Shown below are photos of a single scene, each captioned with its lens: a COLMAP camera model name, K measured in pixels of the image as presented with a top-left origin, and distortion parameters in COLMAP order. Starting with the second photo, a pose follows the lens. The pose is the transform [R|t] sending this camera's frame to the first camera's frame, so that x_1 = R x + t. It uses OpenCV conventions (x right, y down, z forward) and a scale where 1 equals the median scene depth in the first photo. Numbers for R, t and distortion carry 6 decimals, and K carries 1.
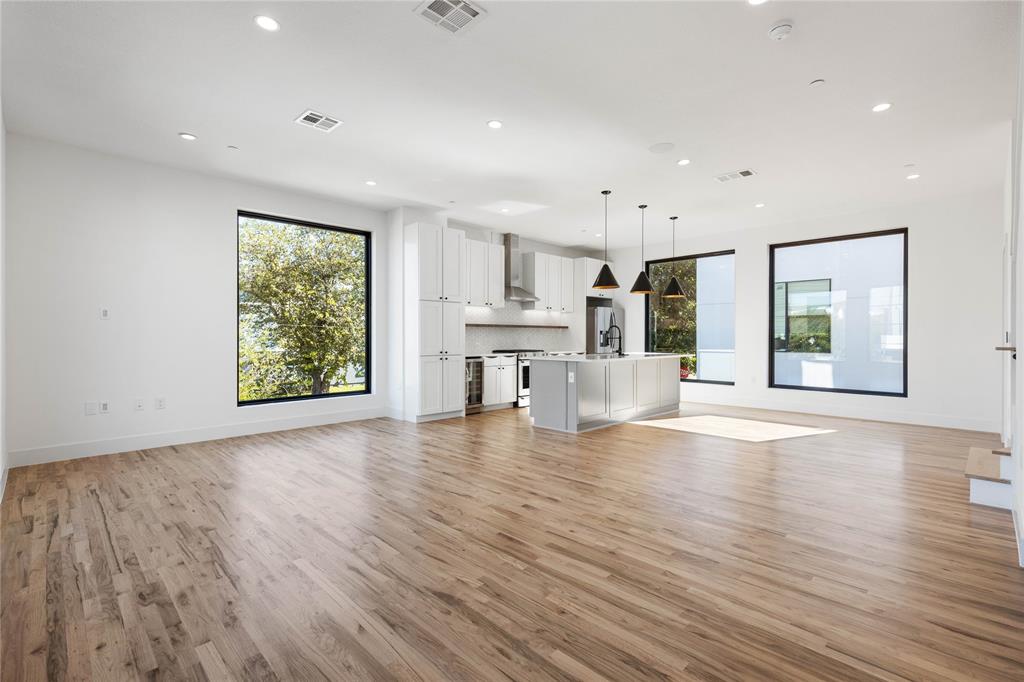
lens RADIAL K [[467.1, 0, 515.8], [0, 467.1, 339.8], [0, 0, 1]] dist [0.003015, -0.000157]
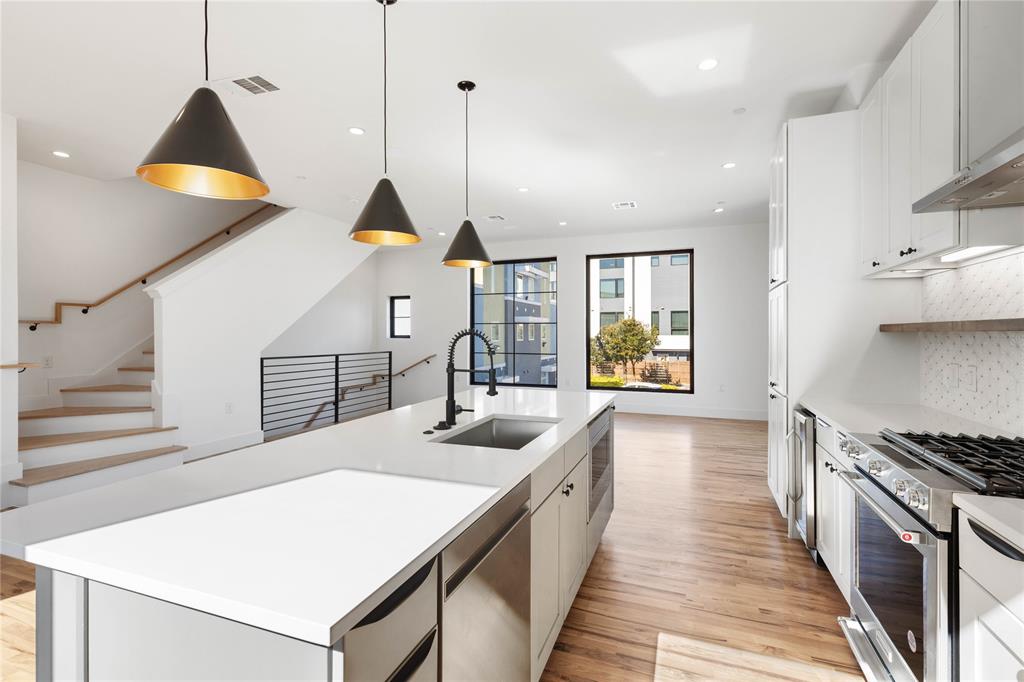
lens RADIAL K [[470.1, 0, 514.9], [0, 470.1, 330.5], [0, 0, 1]] dist [0.005130, -0.001063]
pose [[-0.912674, -0.002967, -0.408677, 0.310586], [-0.003768, 0.999992, 0.001155, -0.030851], [0.408670, 0.002594, -0.912678, 1.292637]]
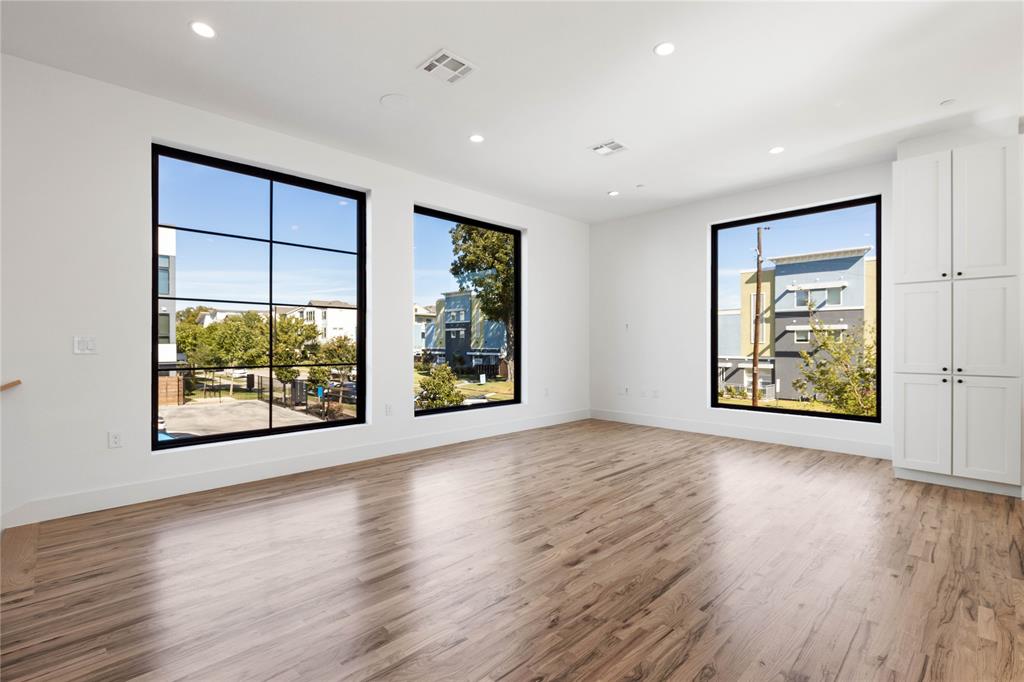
lens RADIAL K [[465.8, 0, 515.3], [0, 465.8, 342.1], [0, 0, 1]] dist [-0.001142, -0.000396]
pose [[-0.011676, -0.005650, -0.999916, 0.396114], [-0.008548, 0.999948, -0.005551, 0.001475], [0.999895, 0.008483, -0.011724, 0.447871]]
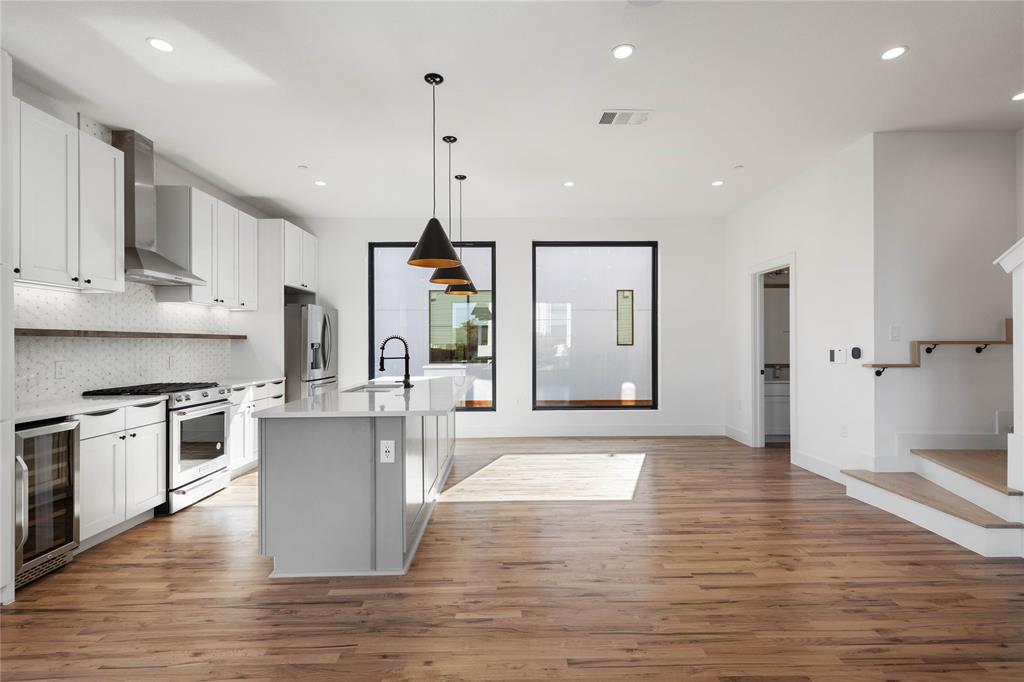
lens RADIAL K [[471.6, 0, 515.3], [0, 471.6, 341.8], [0, 0, 1]] dist [0.003954, 0.000683]
pose [[0.694577, -0.002525, 0.719413, -0.102478], [0.011302, 0.999909, -0.007402, -0.017480], [-0.719329, 0.013272, 0.694543, 0.490371]]
